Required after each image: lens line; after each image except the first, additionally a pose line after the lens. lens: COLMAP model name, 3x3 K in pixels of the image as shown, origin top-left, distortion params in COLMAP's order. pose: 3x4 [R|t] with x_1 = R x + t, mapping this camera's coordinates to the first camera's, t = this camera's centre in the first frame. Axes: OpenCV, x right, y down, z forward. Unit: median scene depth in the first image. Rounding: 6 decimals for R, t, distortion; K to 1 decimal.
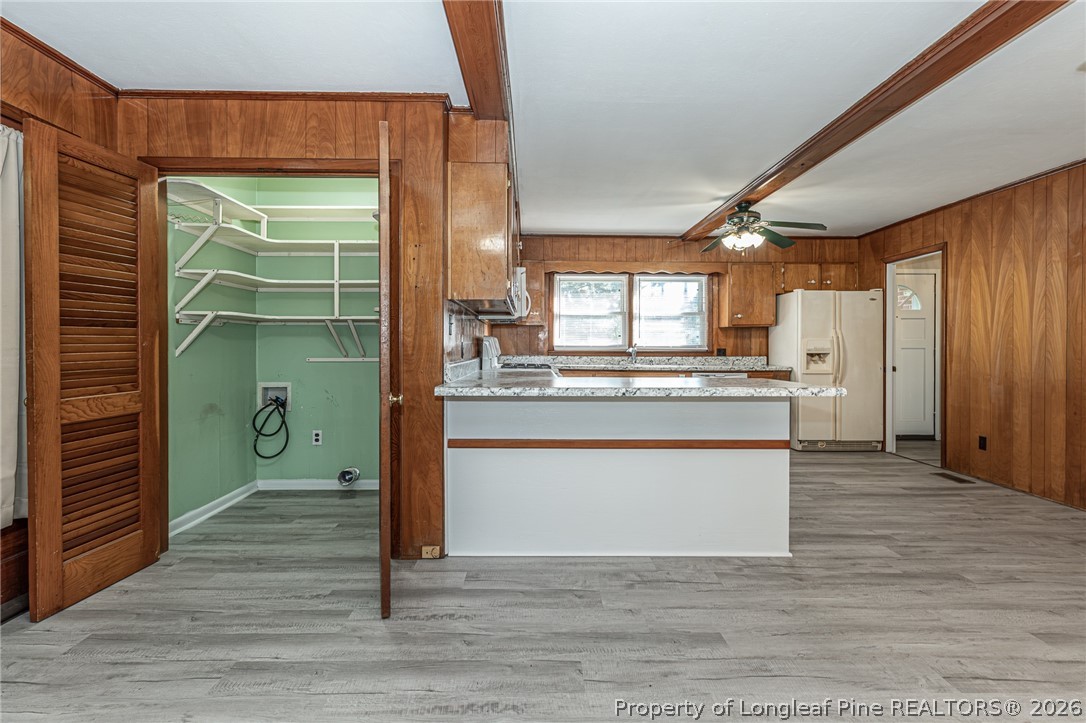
lens RADIAL K [[518.4, 0, 535.3], [0, 518.4, 349.9], [0, 0, 1]] dist [-0.000556, -0.000231]
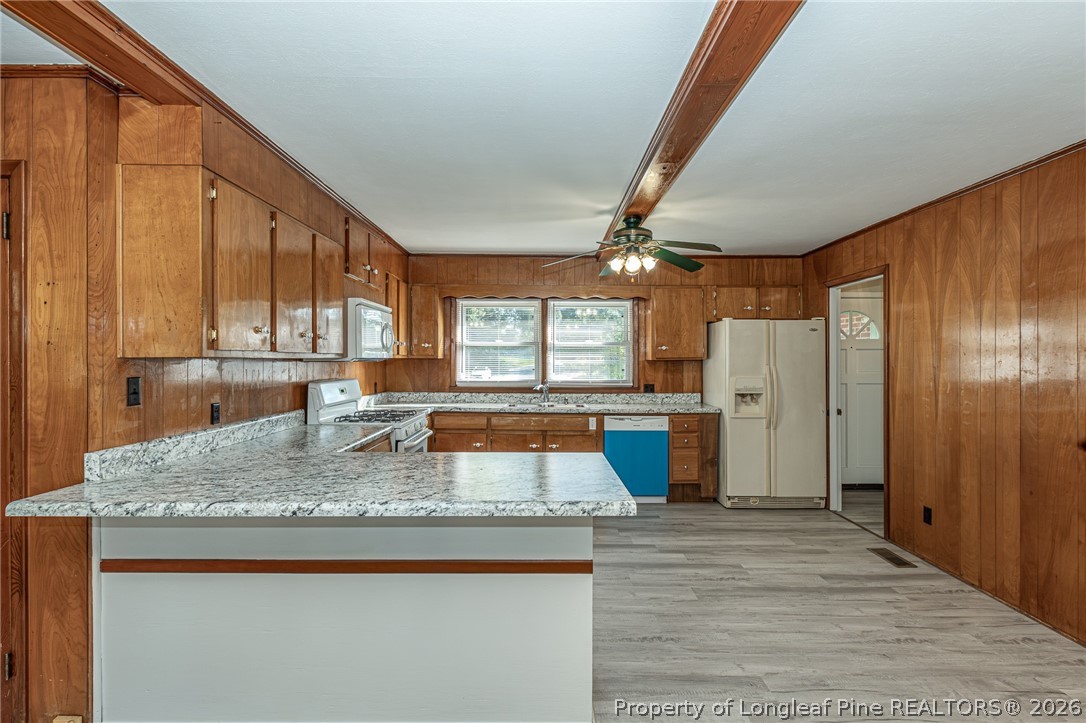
lens RADIAL K [[515.8, 0, 544.7], [0, 515.8, 357.7], [0, 0, 1]] dist [-0.000555, 0.000189]
pose [[0.999977, -0.001742, -0.006625, 0.274904], [0.001698, 0.999976, -0.006751, -0.059667], [0.006636, 0.006739, 0.999955, 0.194888]]
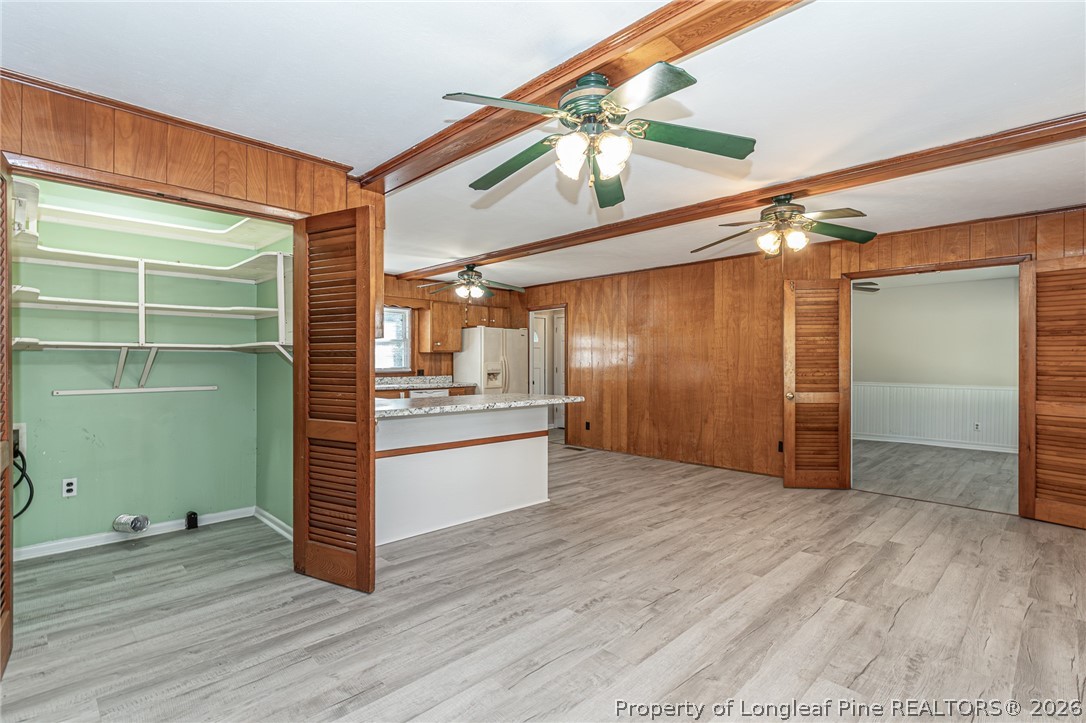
lens RADIAL K [[524.4, 0, 537.8], [0, 524.4, 362.8], [0, 0, 1]] dist [-0.000677, -0.000166]
pose [[0.715395, -0.001327, 0.698719, -0.439134], [0.003535, 0.999992, -0.001720, -0.022722], [-0.698711, 0.003701, 0.715394, -0.104655]]
